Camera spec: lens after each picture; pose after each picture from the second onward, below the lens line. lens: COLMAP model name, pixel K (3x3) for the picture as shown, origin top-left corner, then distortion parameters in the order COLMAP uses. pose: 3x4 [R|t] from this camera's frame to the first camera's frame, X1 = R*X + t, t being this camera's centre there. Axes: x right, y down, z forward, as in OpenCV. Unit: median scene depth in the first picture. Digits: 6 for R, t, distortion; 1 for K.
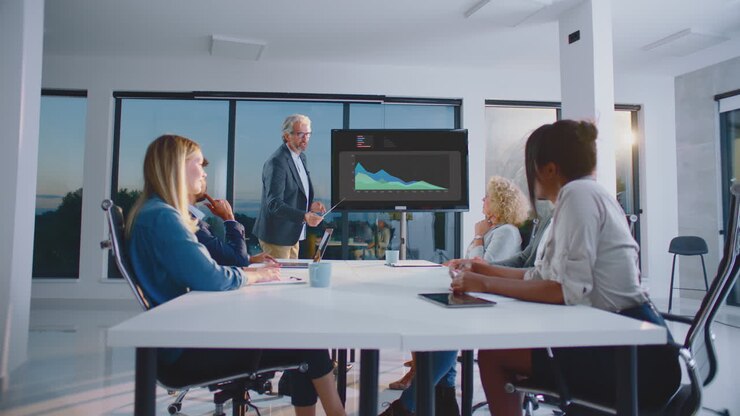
lens RADIAL K [[540.9, 0, 370.0], [0, 540.9, 208.0], [0, 0, 1]] dist [0.003652, 0.000737]
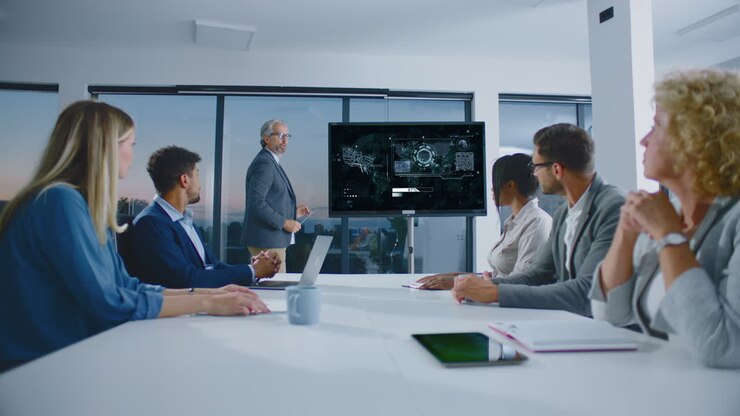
lens RADIAL K [[523.0, 0, 370.0], [0, 523.0, 208.0], [0, 0, 1]] dist [-0.005194, -0.001087]
pose [[0.999985, -0.005495, -0.000484, -0.004193], [0.005486, 0.999835, -0.017296, 0.006504], [0.000579, 0.017293, 0.999850, 0.132604]]
